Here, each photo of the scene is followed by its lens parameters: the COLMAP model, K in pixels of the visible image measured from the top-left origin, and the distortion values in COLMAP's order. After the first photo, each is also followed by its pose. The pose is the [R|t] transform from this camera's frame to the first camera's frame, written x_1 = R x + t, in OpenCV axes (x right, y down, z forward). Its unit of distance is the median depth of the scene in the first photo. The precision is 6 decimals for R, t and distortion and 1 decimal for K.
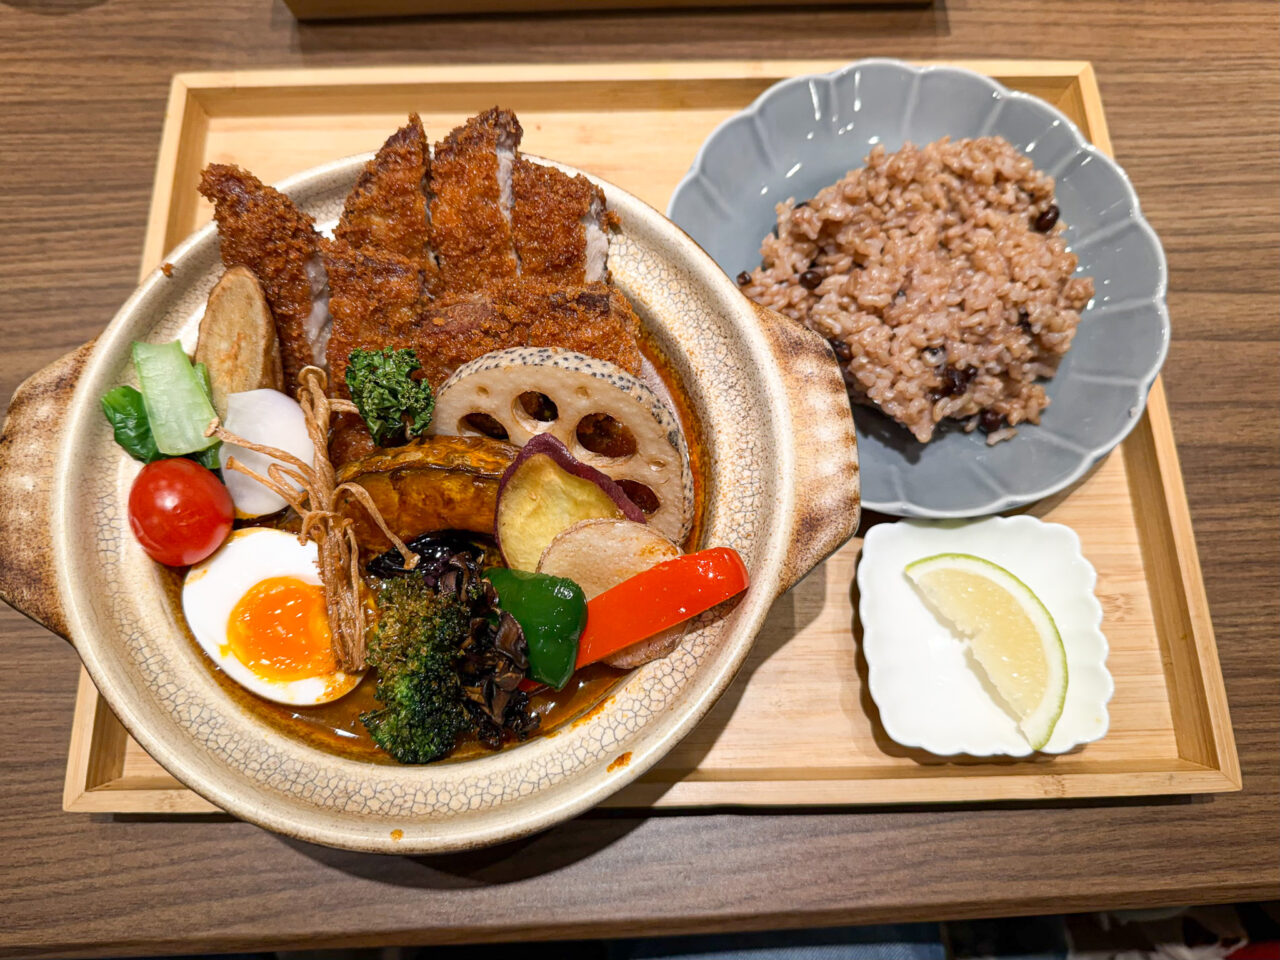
lens RADIAL K [[892.0, 0, 693.1], [0, 892.0, 484.7], [0, 0, 1]] dist [-0.040104, -0.022011]
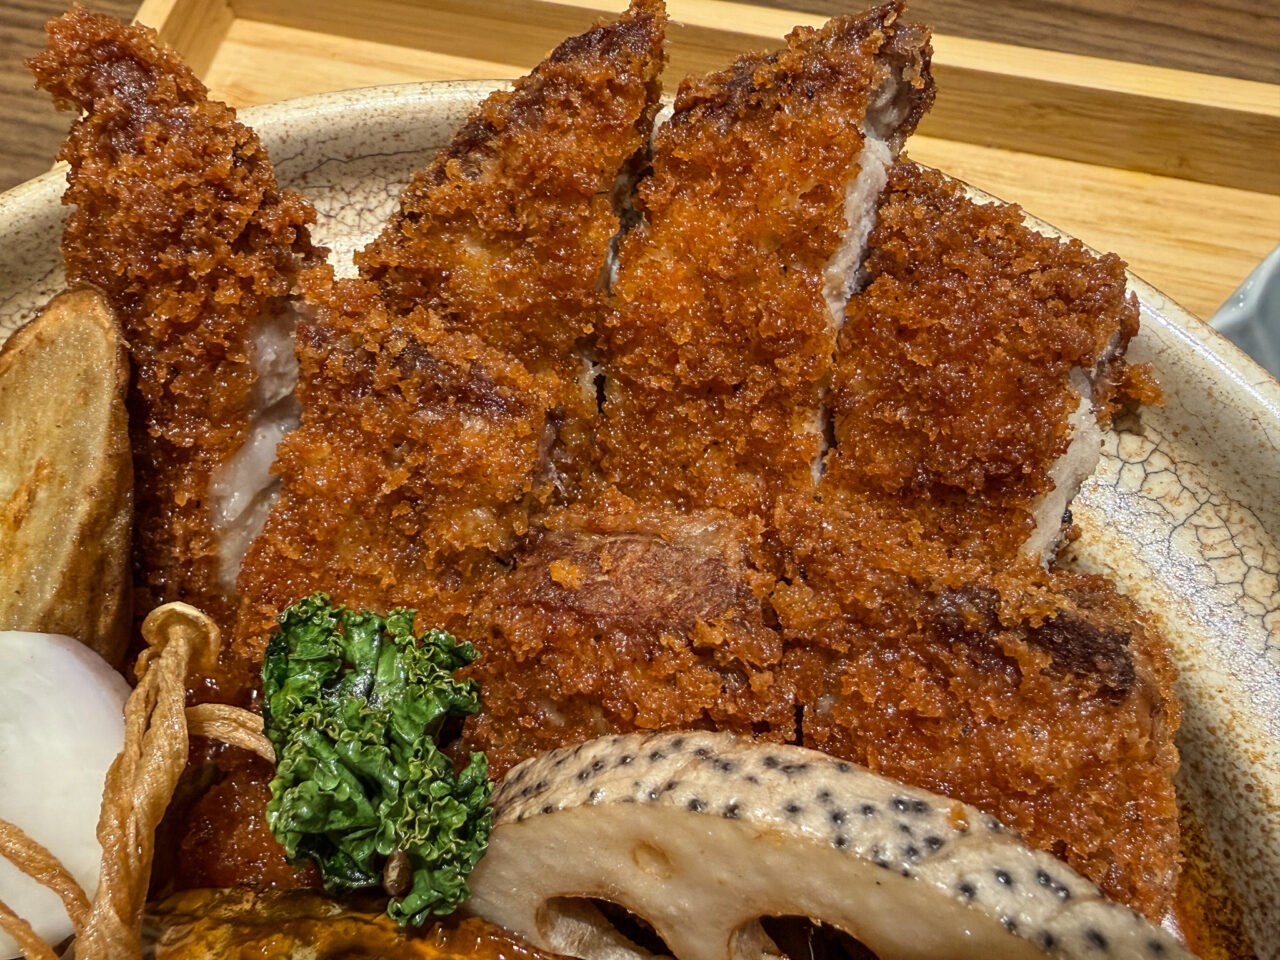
lens RADIAL K [[1119.6, 0, 642.5], [0, 1119.6, 478.0], [0, 0, 1]] dist [-0.053816, 0.018607]
pose [[0.960613, 0.223662, -0.164919, -0.198217], [-0.248170, 0.957502, -0.146973, -0.163221], [0.125038, 0.182112, 0.975295, 0.588604]]
